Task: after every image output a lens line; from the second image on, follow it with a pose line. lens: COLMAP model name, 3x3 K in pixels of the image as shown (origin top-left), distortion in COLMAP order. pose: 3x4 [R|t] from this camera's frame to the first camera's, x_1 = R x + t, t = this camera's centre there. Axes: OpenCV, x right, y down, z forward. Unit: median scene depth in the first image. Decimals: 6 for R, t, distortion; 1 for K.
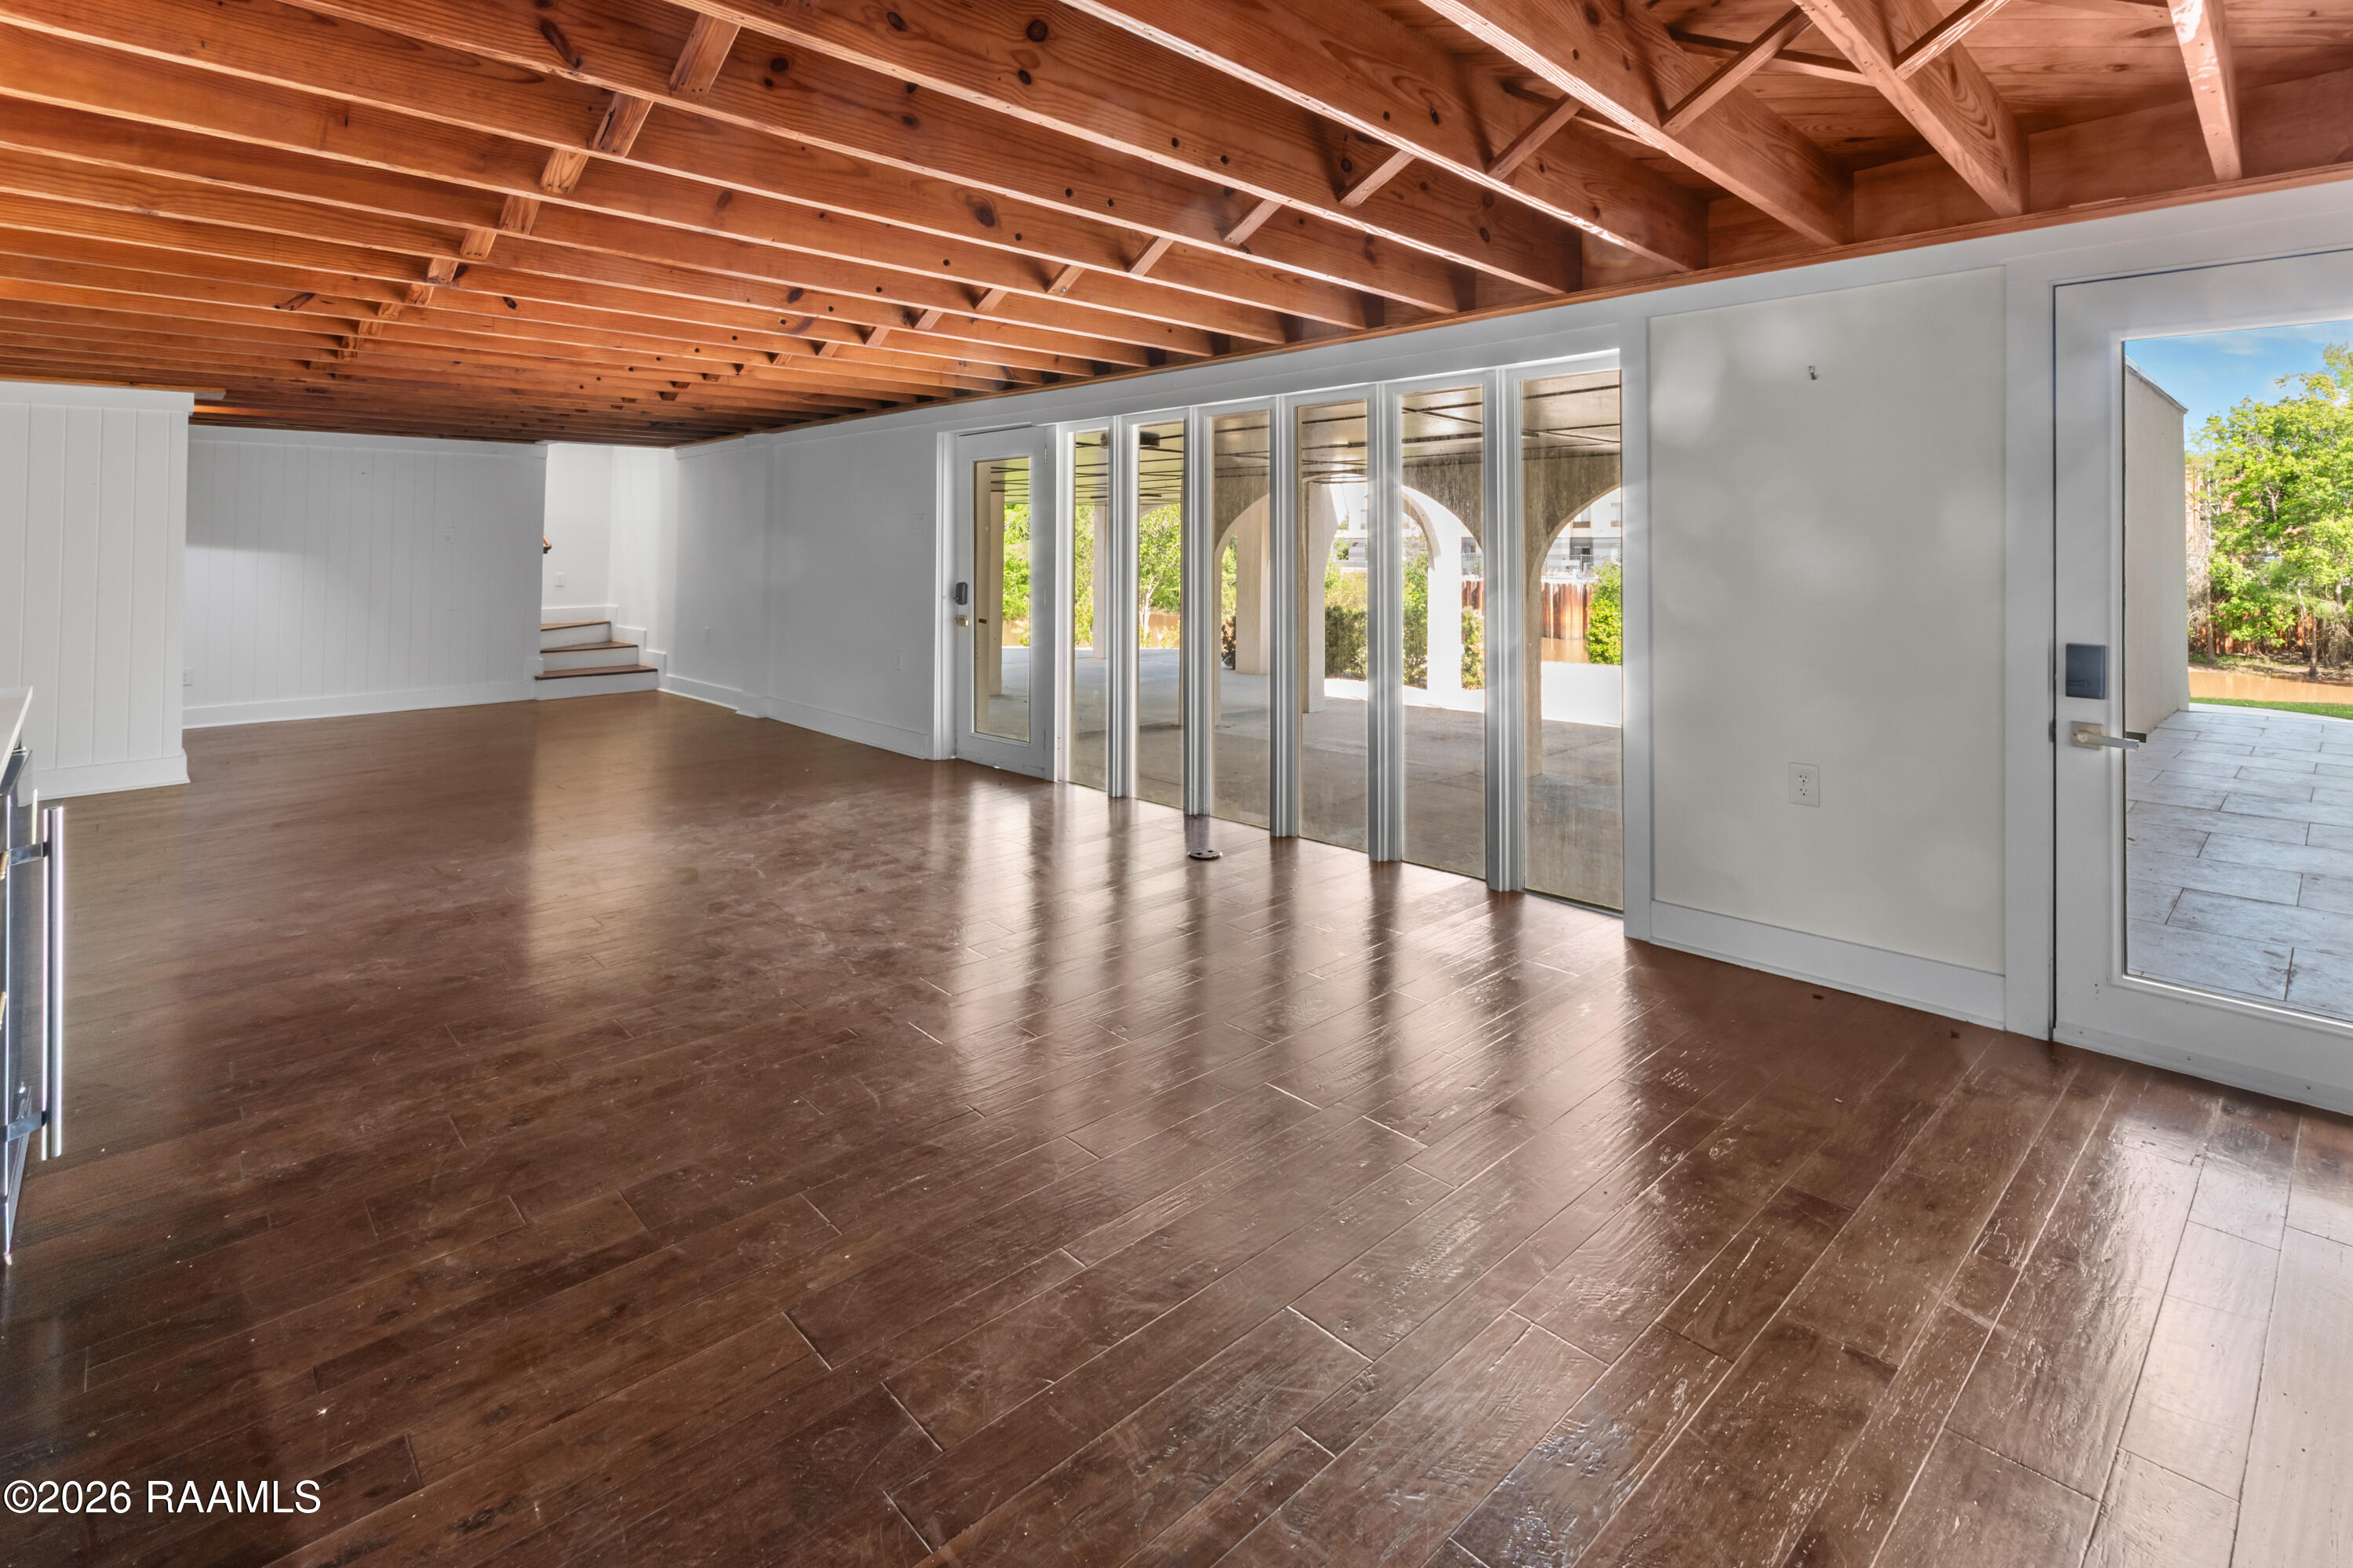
lens RADIAL K [[1083.3, 0, 1169.9], [0, 1083.3, 826.3], [0, 0, 1]] dist [-0.000367, 0.000439]
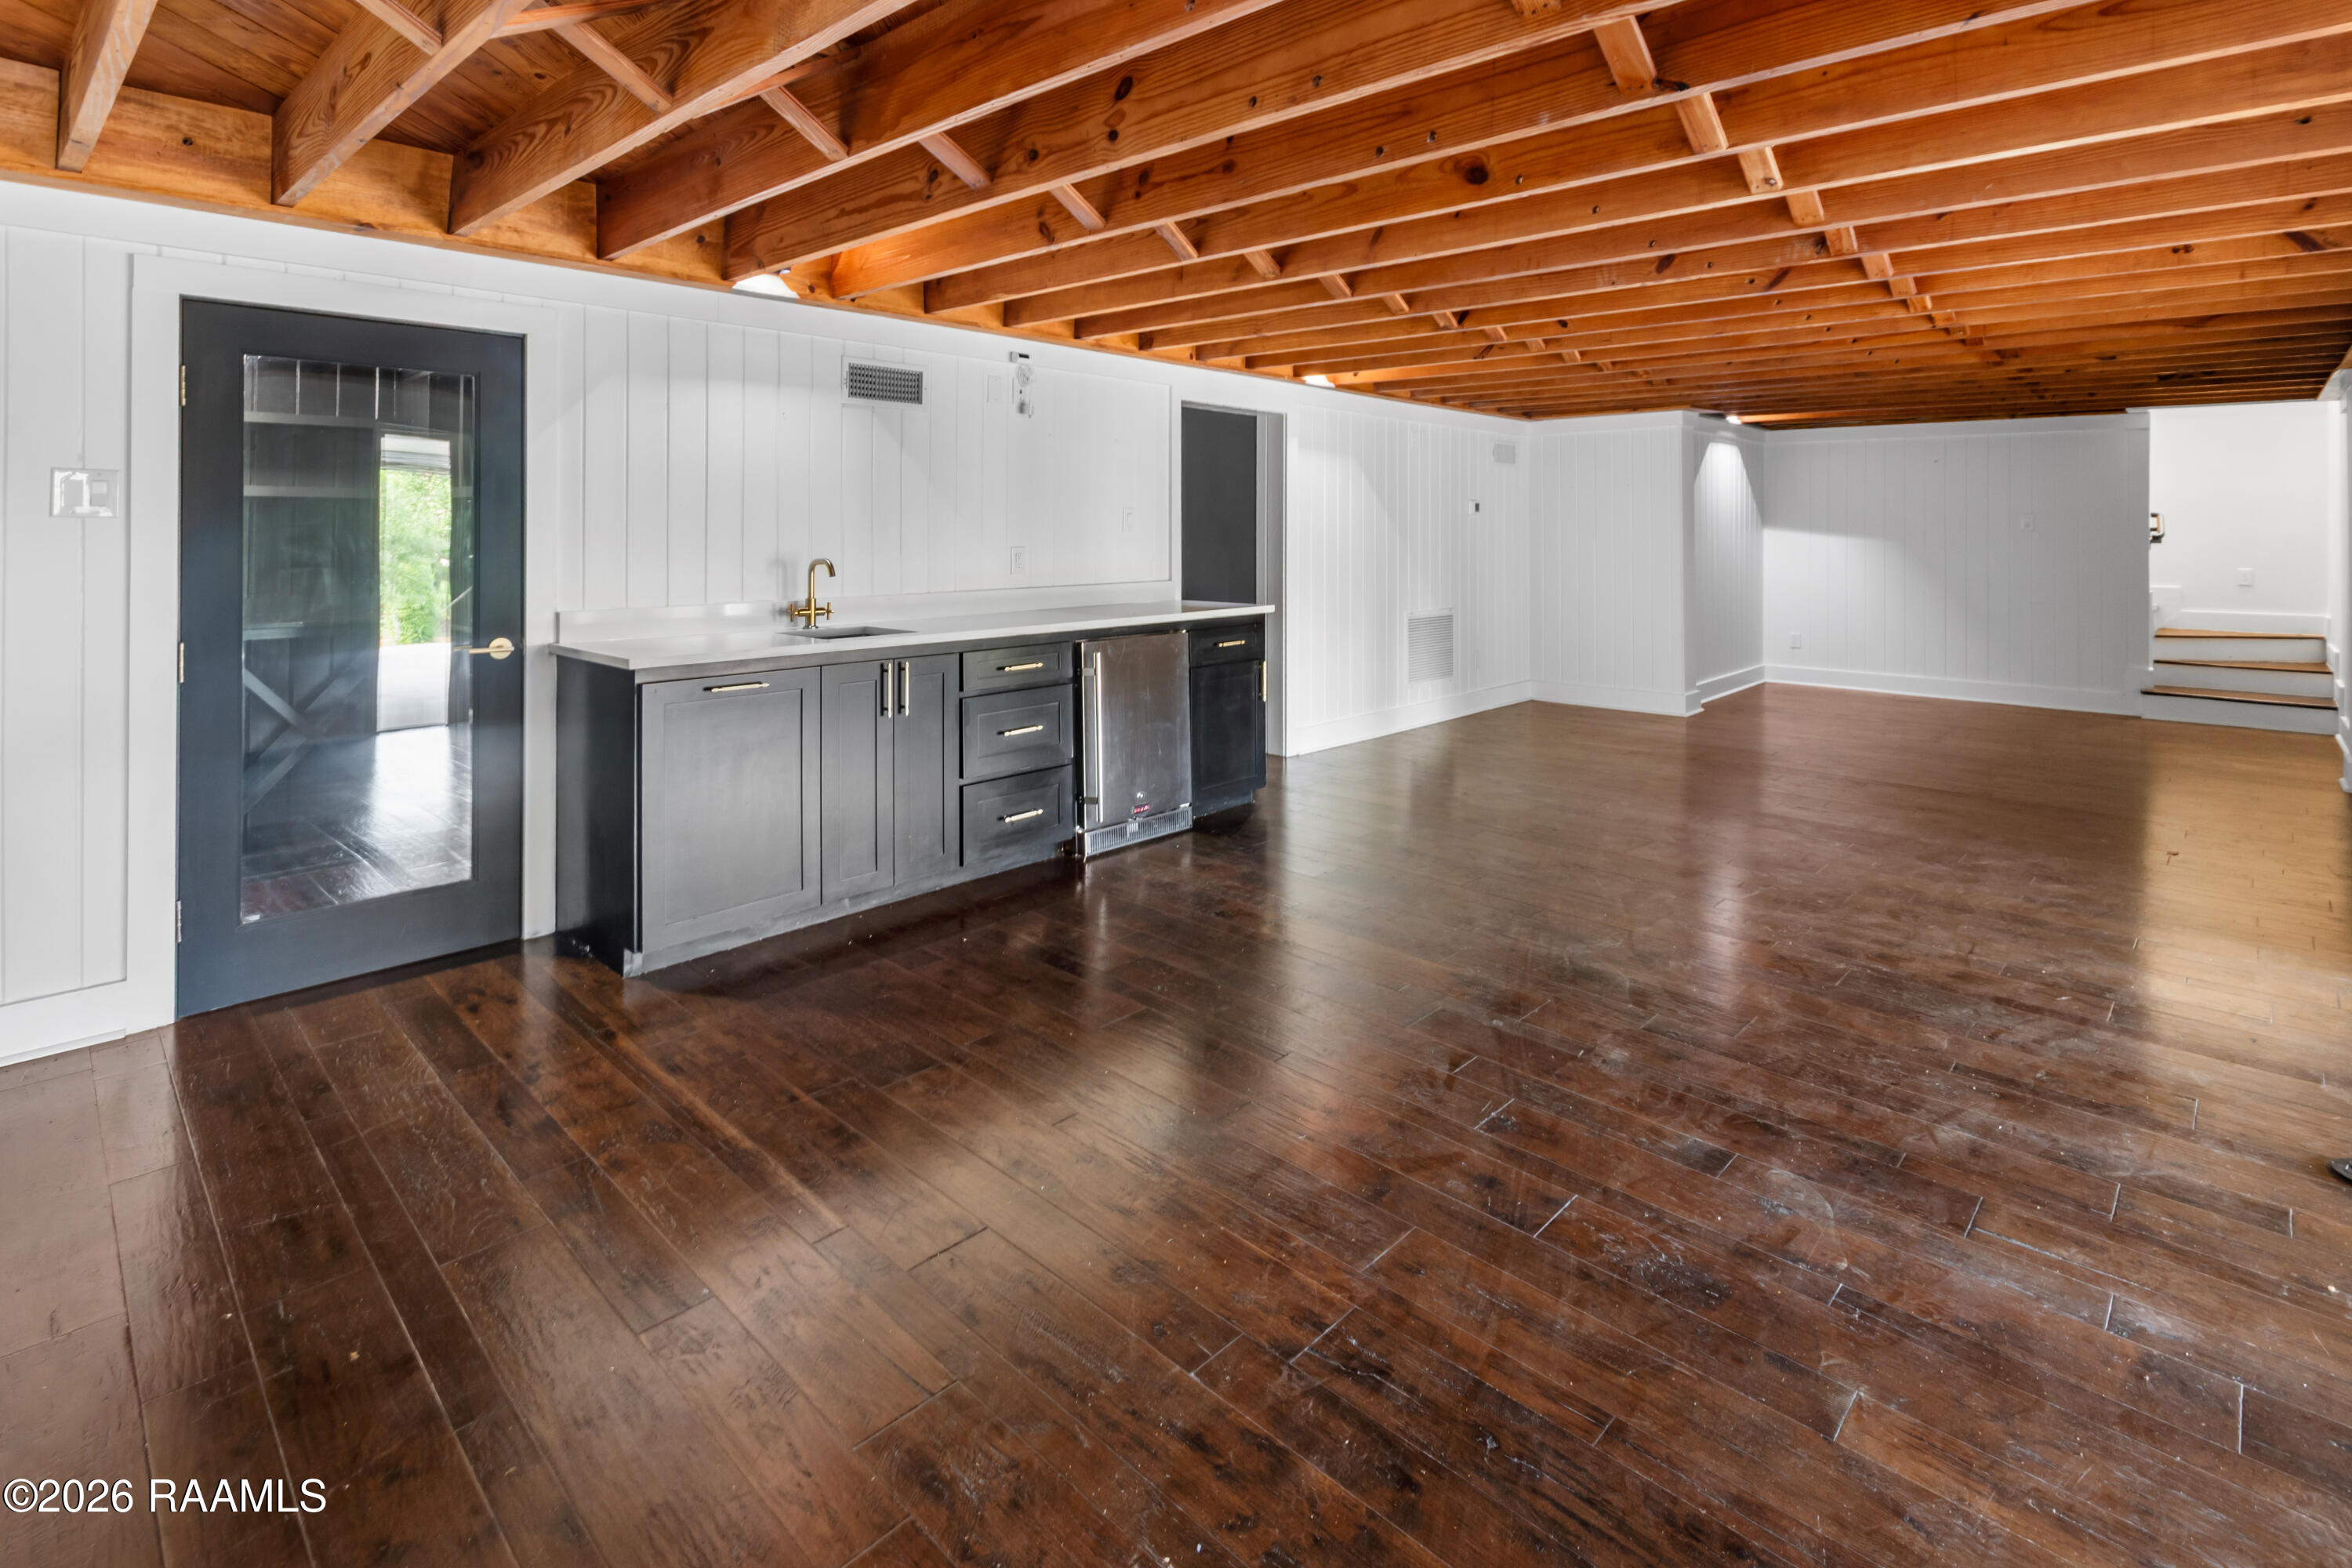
lens RADIAL K [[1083.0, 0, 1169.4], [0, 1083.0, 826.3], [0, 0, 1]] dist [-0.000367, 0.000439]
pose [[0.039594, 0.271125, -0.961729, 0.827325], [-0.258921, 0.932393, 0.252196, -0.207703], [0.965087, 0.239027, 0.107117, 0.762162]]
